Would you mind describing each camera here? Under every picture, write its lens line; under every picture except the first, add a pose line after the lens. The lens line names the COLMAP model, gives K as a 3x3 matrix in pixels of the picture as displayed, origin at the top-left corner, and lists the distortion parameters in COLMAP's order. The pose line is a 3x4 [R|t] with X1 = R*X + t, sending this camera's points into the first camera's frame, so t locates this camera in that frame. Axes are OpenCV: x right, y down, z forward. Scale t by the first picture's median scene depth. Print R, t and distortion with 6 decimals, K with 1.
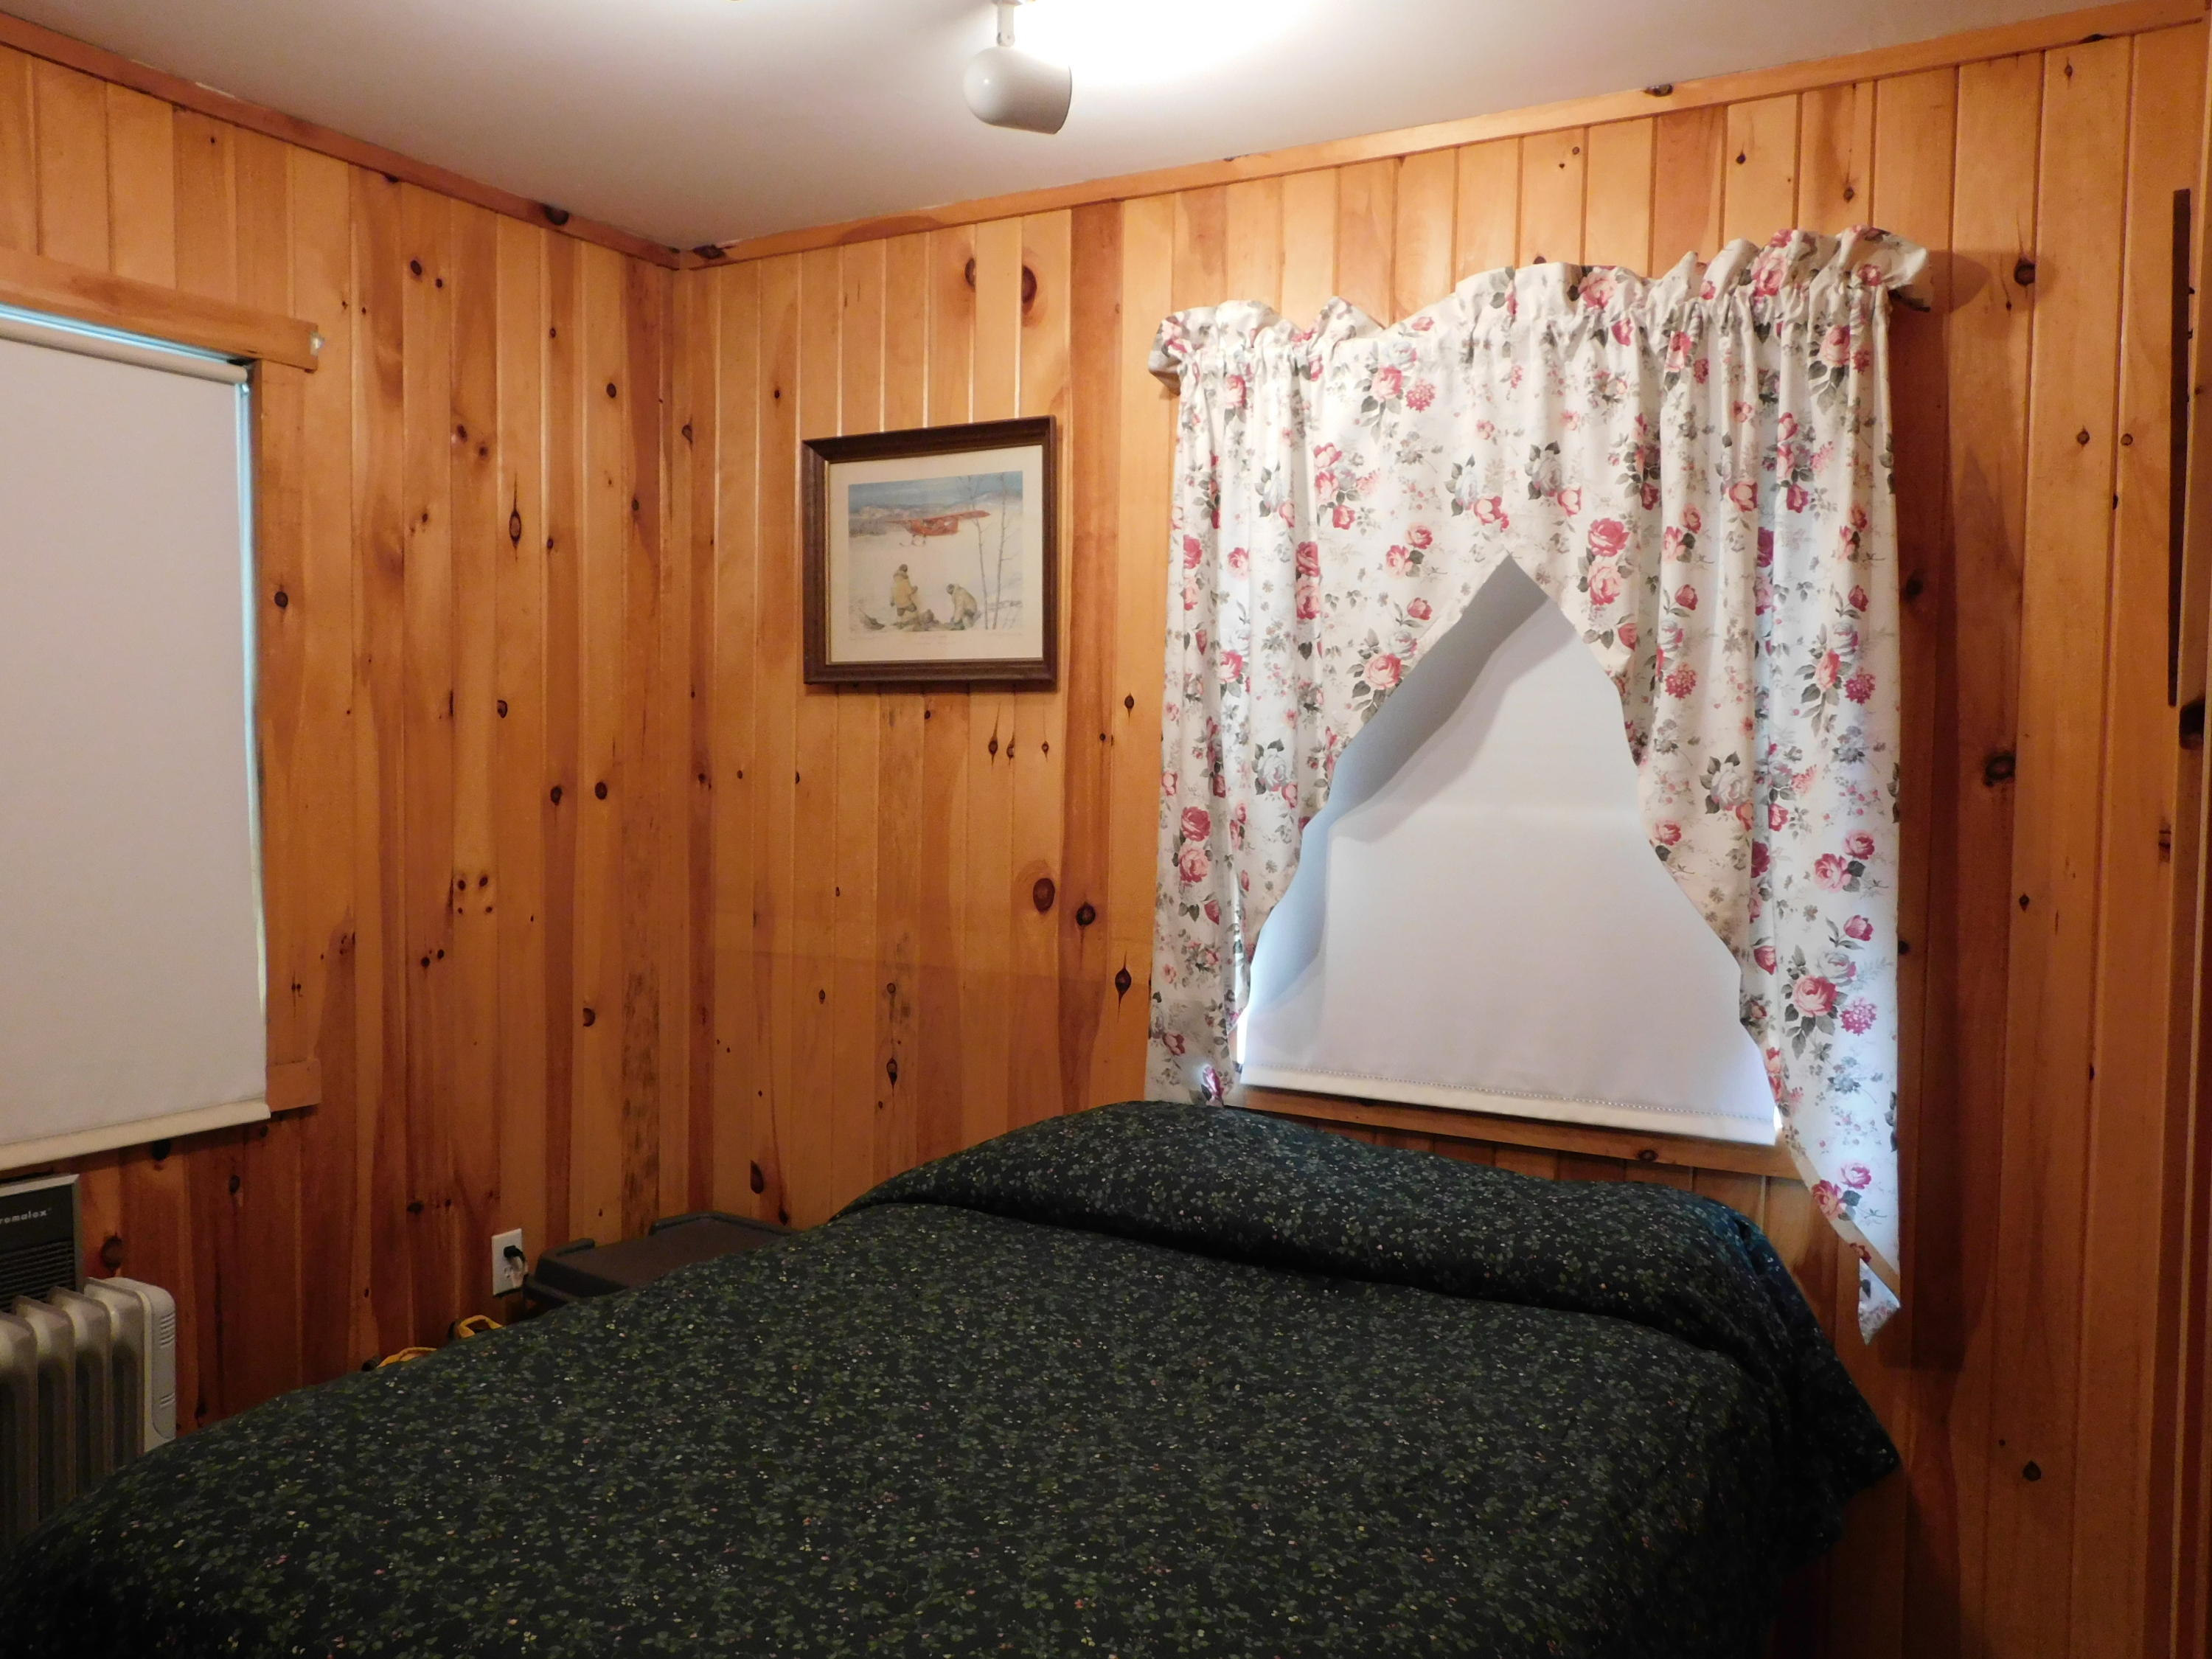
lens RADIAL K [[1656.7, 0, 1106.0], [0, 1656.7, 829.5], [0, 0, 1]] dist [-0.074382, 0.059754]
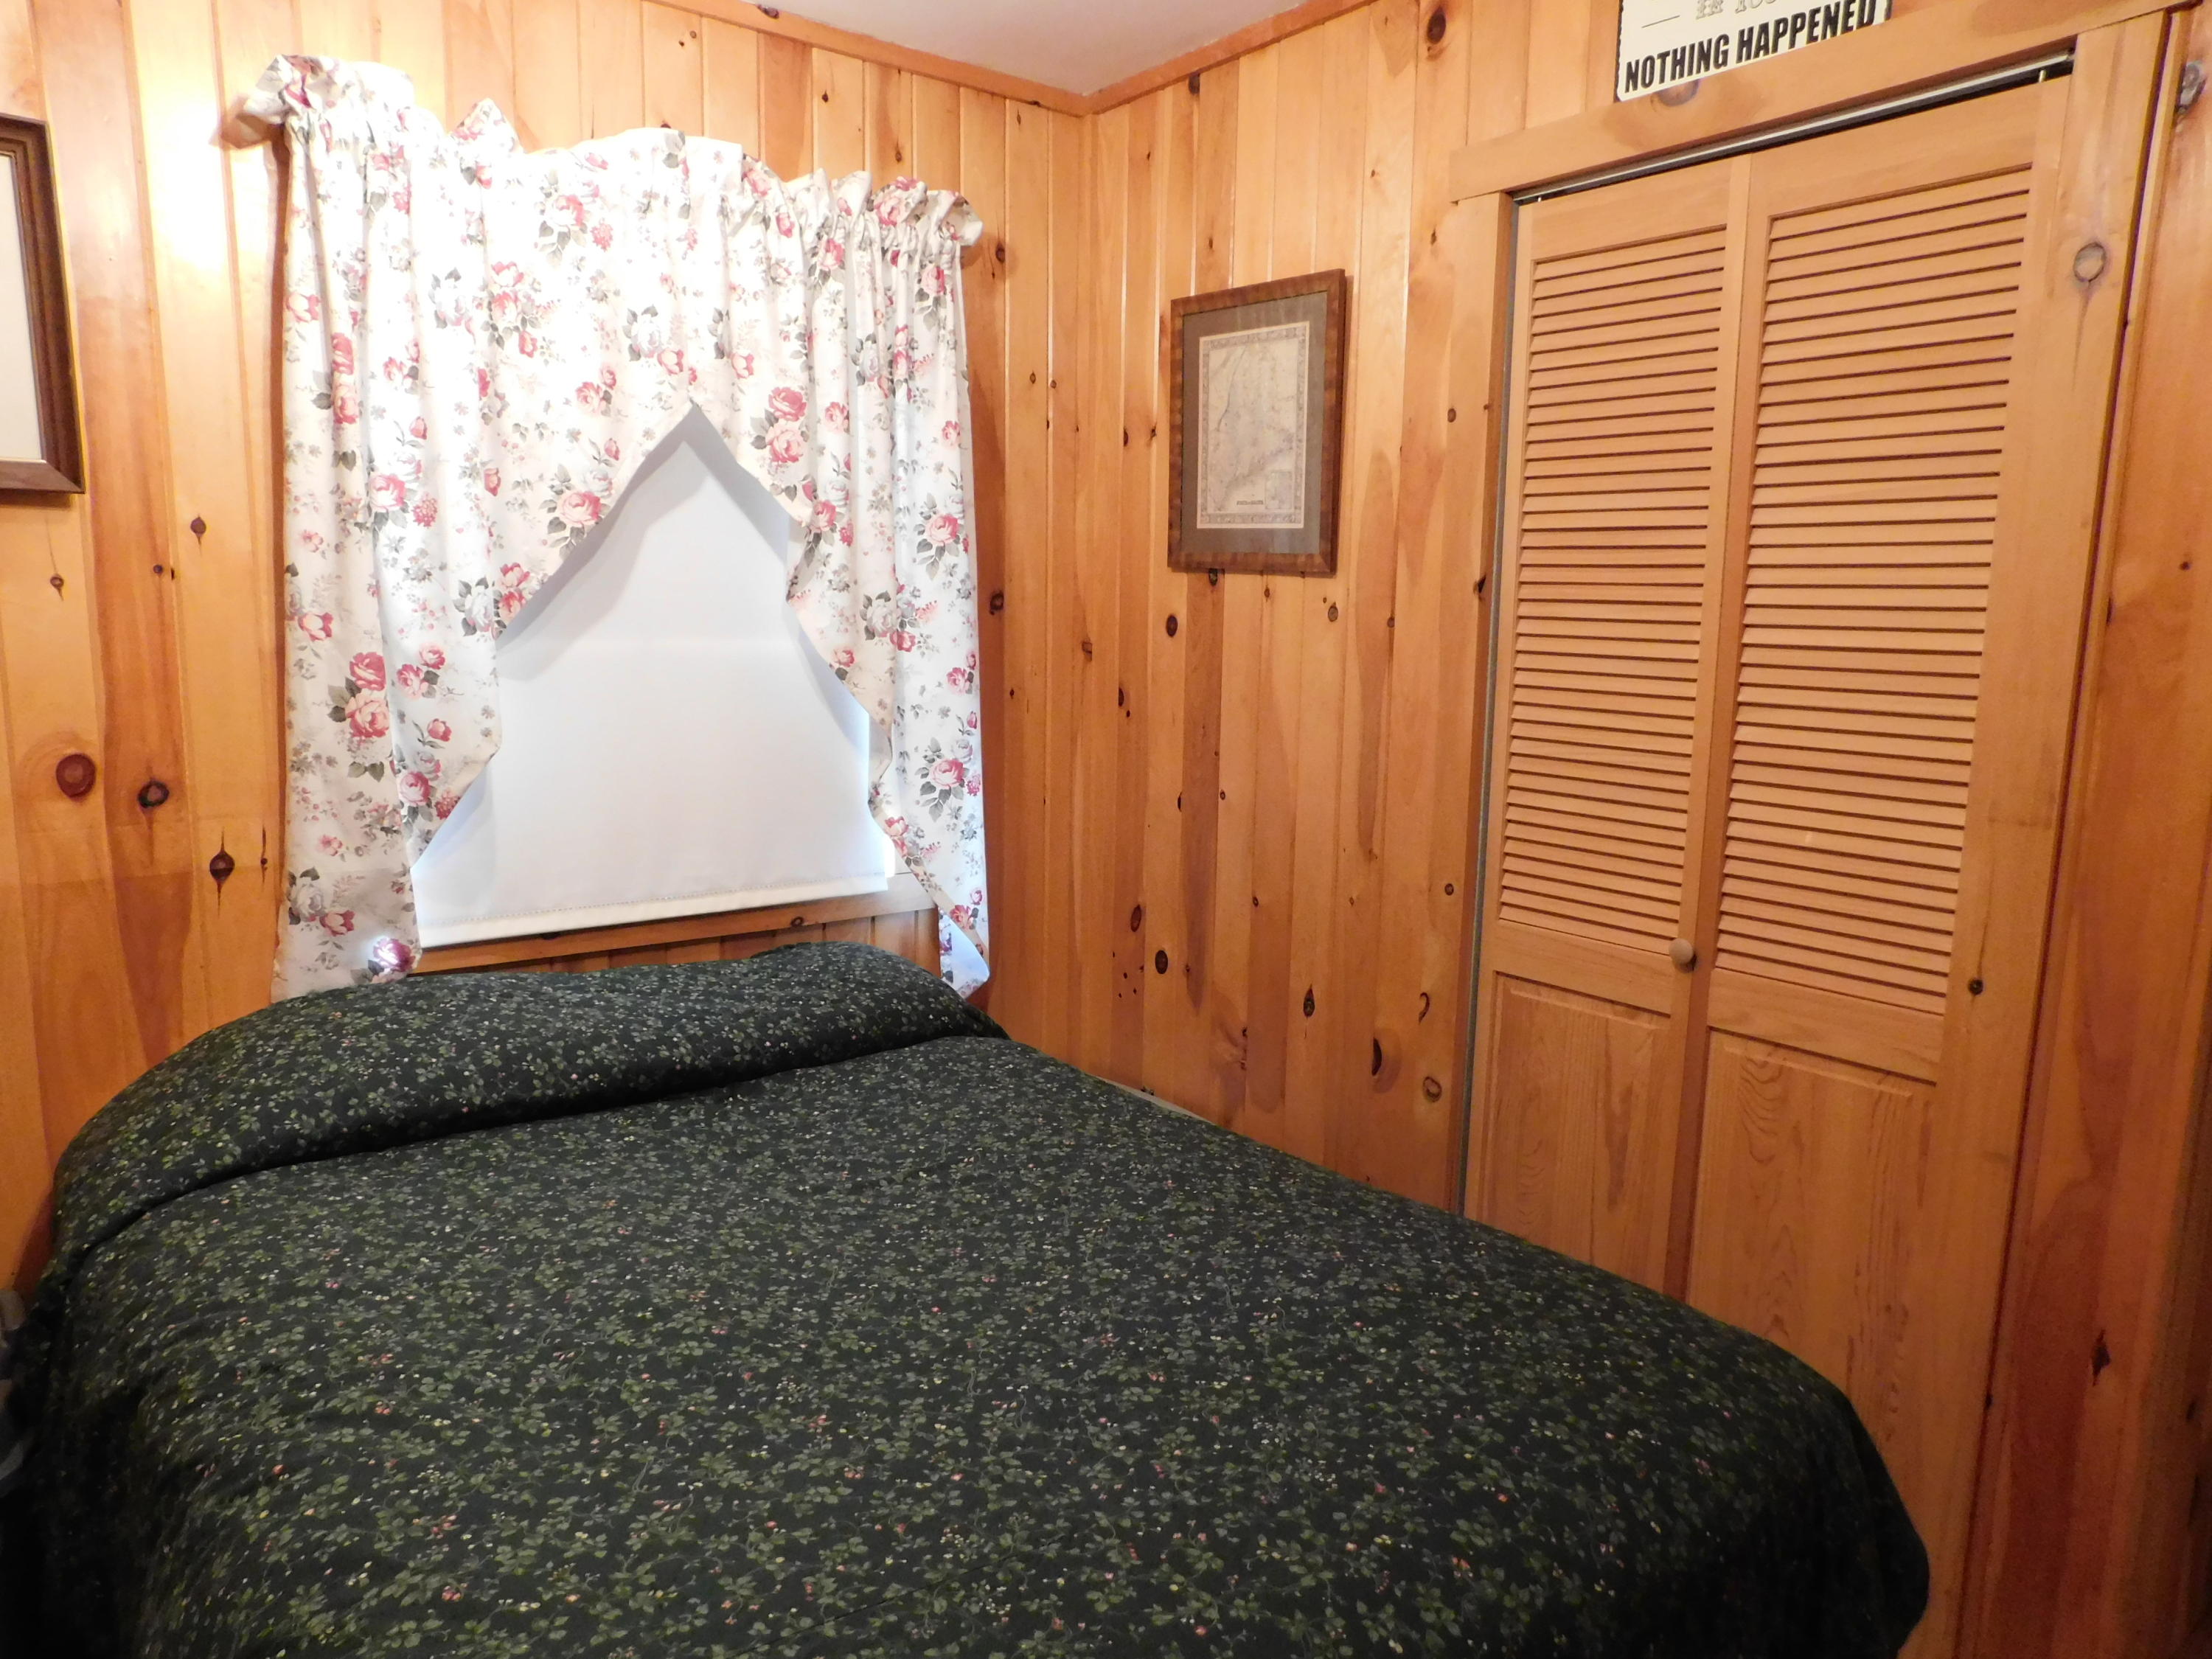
lens RADIAL K [[1456.5, 0, 1106.0], [0, 1456.5, 829.5], [0, 0, 1]] dist [-0.124514, 0.064612]
pose [[0.355029, -0.154844, 0.921943, -0.566374], [0.016159, 0.987056, 0.159558, -0.037587], [-0.934716, -0.041750, 0.352935, 0.401010]]
